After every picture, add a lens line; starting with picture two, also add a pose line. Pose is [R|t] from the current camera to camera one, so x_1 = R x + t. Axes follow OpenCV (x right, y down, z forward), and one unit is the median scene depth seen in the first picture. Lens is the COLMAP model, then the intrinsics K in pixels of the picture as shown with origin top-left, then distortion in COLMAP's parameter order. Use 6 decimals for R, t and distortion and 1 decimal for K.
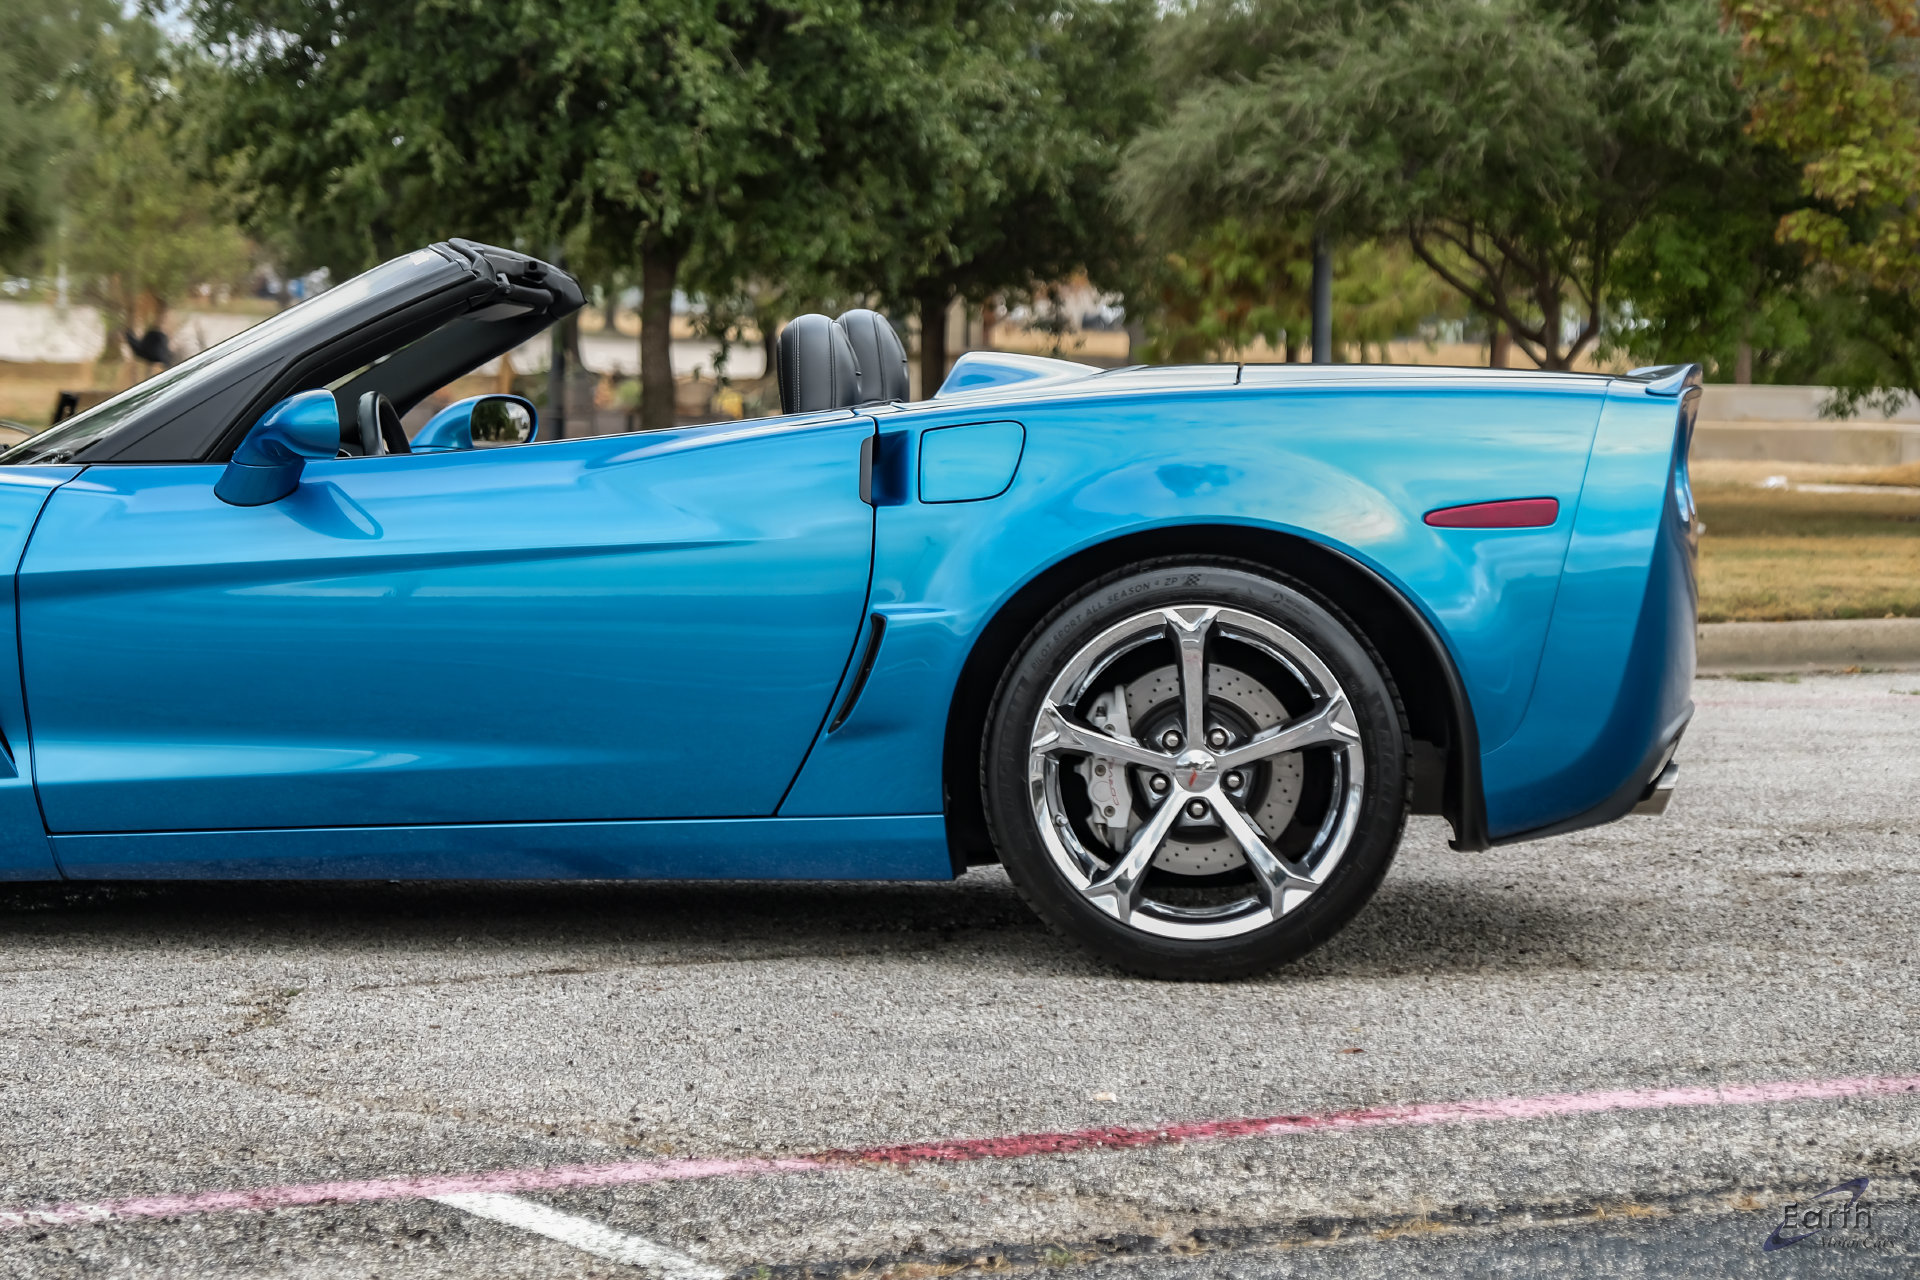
lens RADIAL K [[5320.9, 0, 960.0], [0, 5320.9, 640.0], [0, 0, 1]] dist [0.129447, 0.144120]
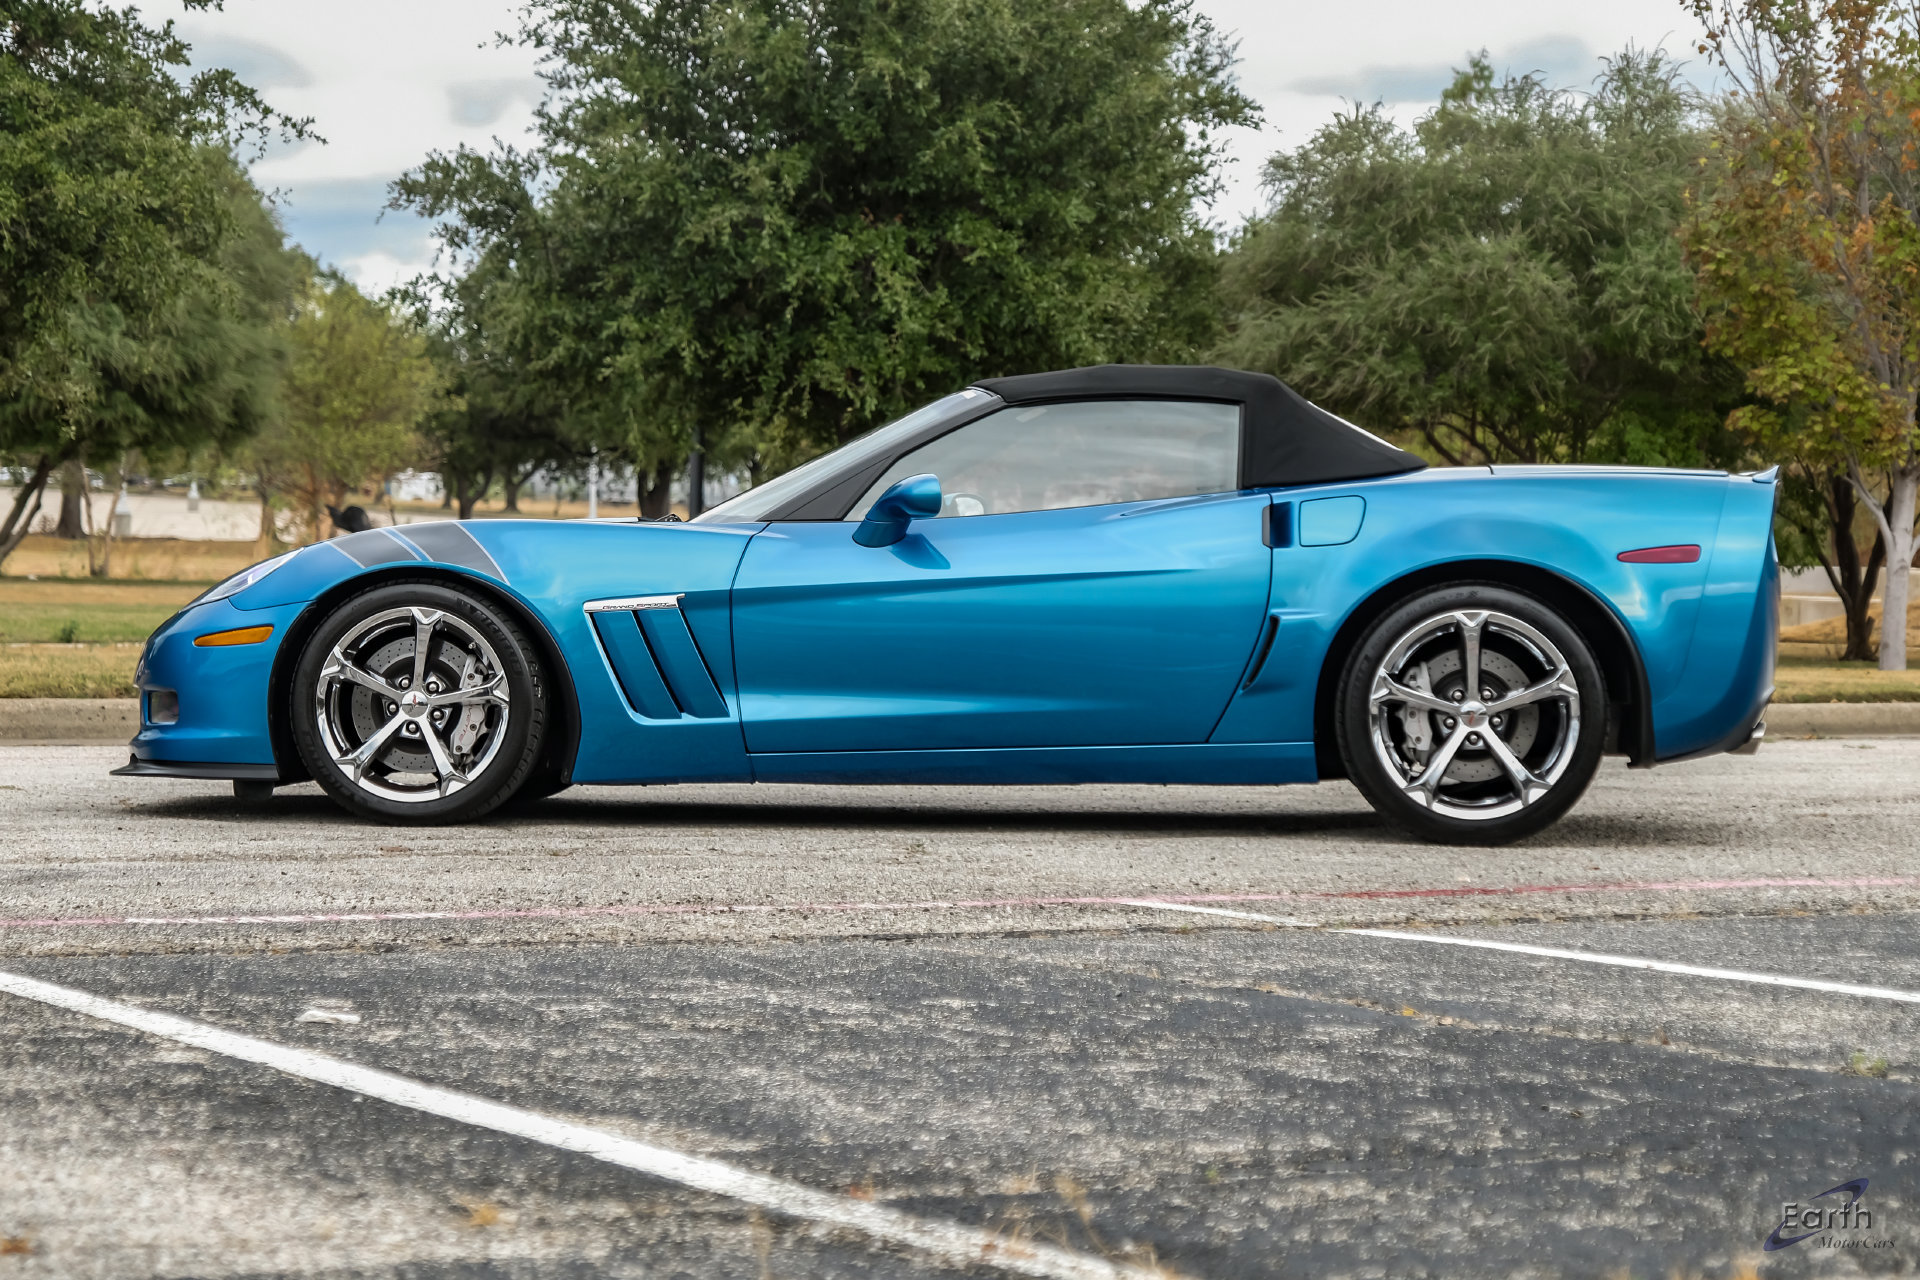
lens RADIAL K [[4960.5, 0, 960.0], [0, 4960.5, 640.0], [0, 0, 1]] dist [0.083379, 0.752728]
pose [[0.999790, 0.006576, 0.019398, -0.134516], [-0.005802, 0.999196, -0.039670, 0.060363], [-0.019643, 0.039549, 0.999025, -0.472627]]
